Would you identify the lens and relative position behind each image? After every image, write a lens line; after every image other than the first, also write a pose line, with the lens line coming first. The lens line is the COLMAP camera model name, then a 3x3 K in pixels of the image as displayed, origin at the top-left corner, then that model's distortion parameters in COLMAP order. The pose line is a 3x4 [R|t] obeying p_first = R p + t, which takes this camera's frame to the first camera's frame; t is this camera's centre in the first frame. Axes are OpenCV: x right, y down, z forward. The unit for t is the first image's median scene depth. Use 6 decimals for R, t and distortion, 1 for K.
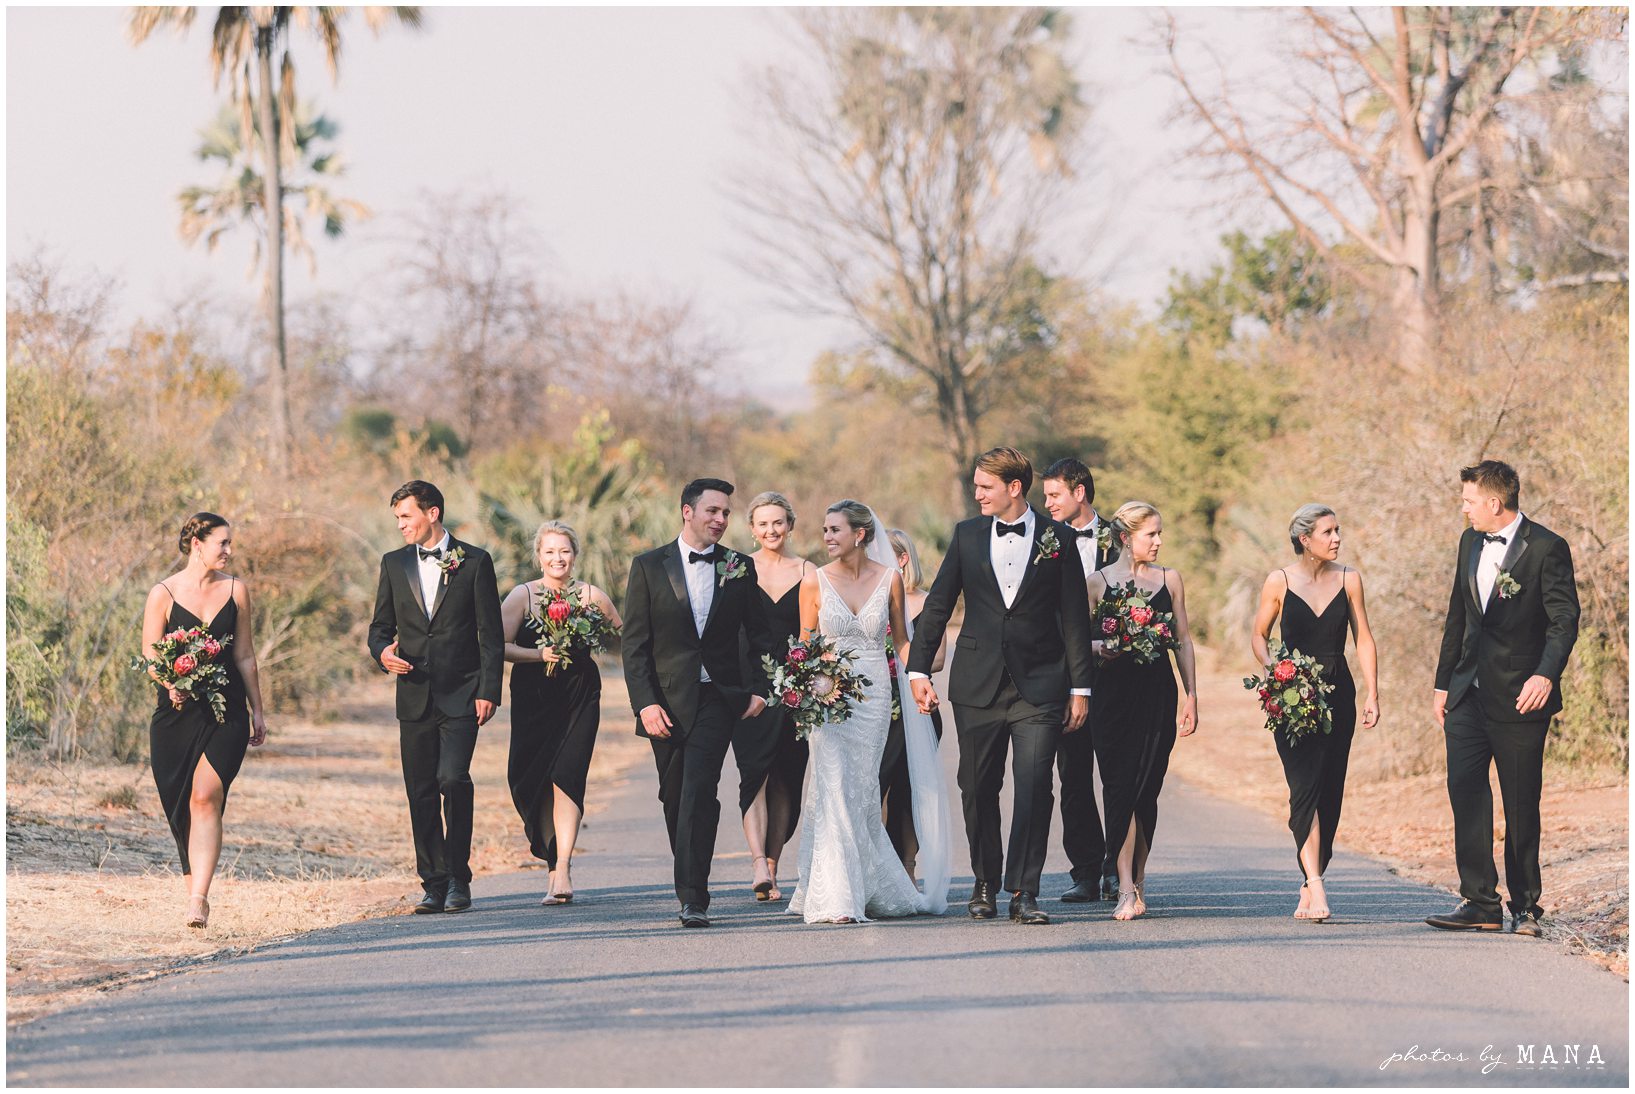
lens RADIAL K [[6099.5, 0, 817.5], [0, 6099.5, 547.0], [0, 0, 1]] dist [-0.097827, -0.442846]
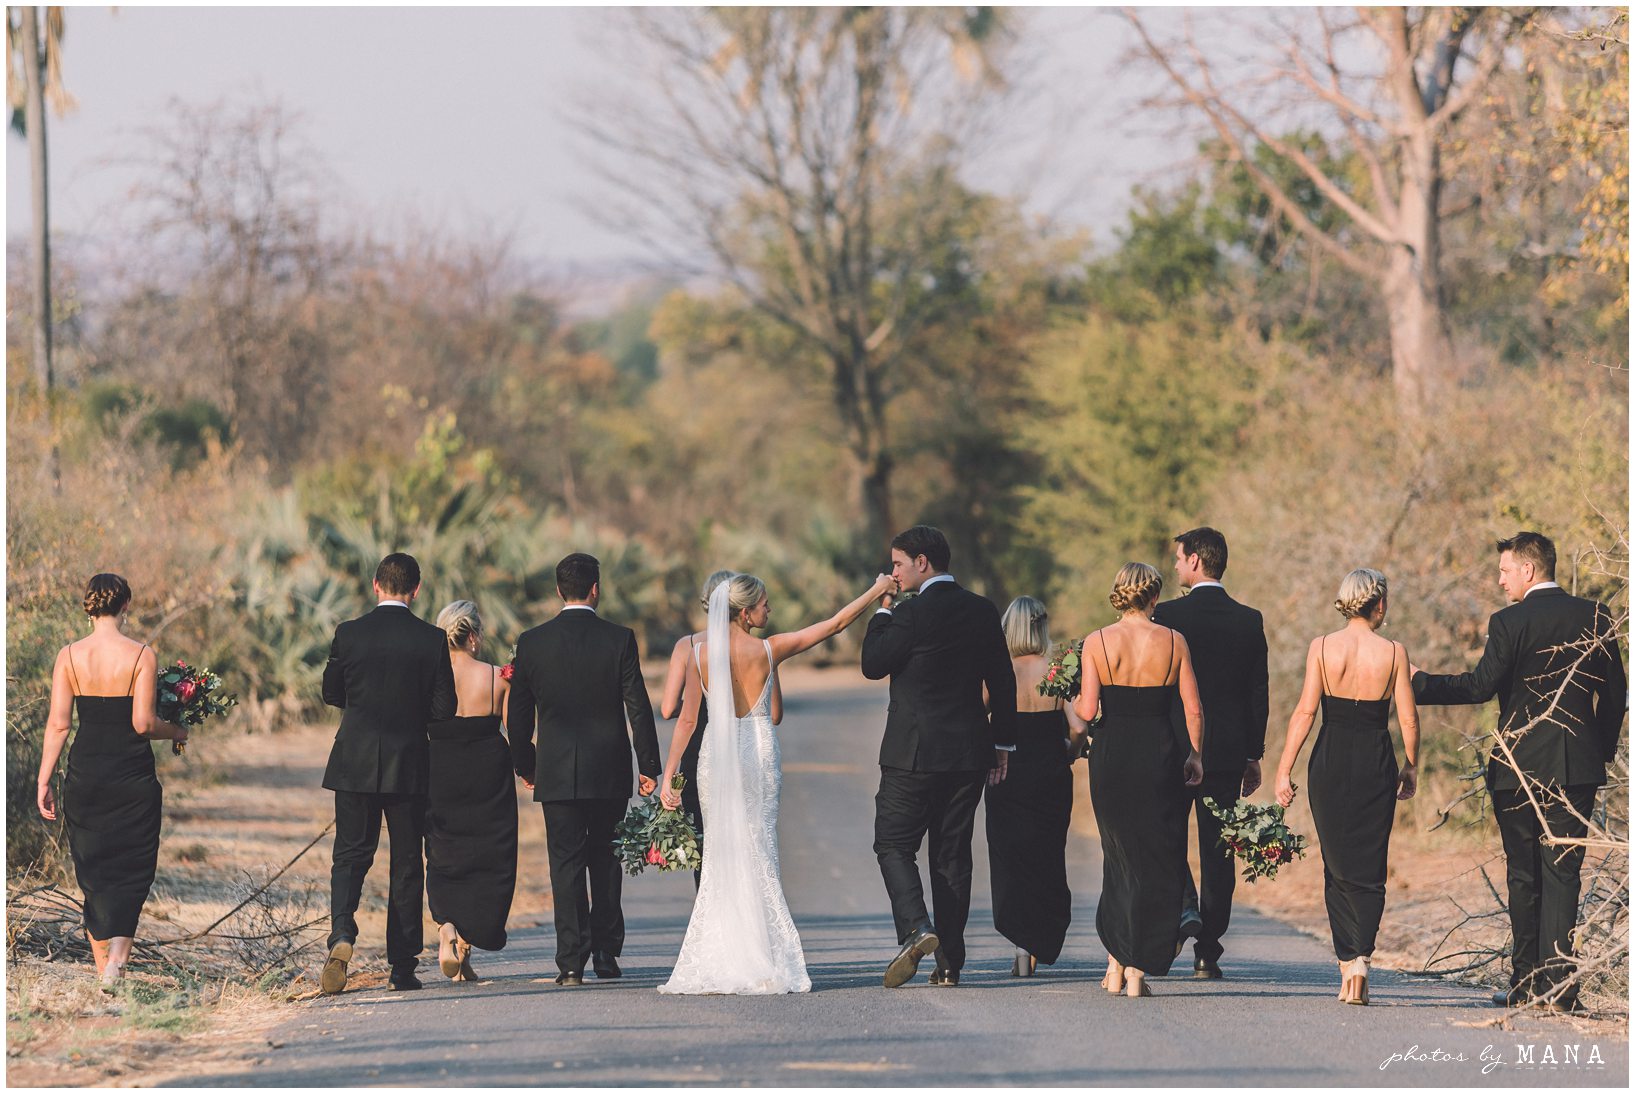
lens RADIAL K [[9558.0, 0, 817.5], [0, 9558.0, 547.0], [0, 0, 1]] dist [-0.013015, -4.649936]
pose [[0.999737, 0.004728, 0.022444, -0.012631], [-0.004830, 0.999978, 0.004487, -0.009531], [-0.022422, -0.004594, 0.999738, -0.304861]]
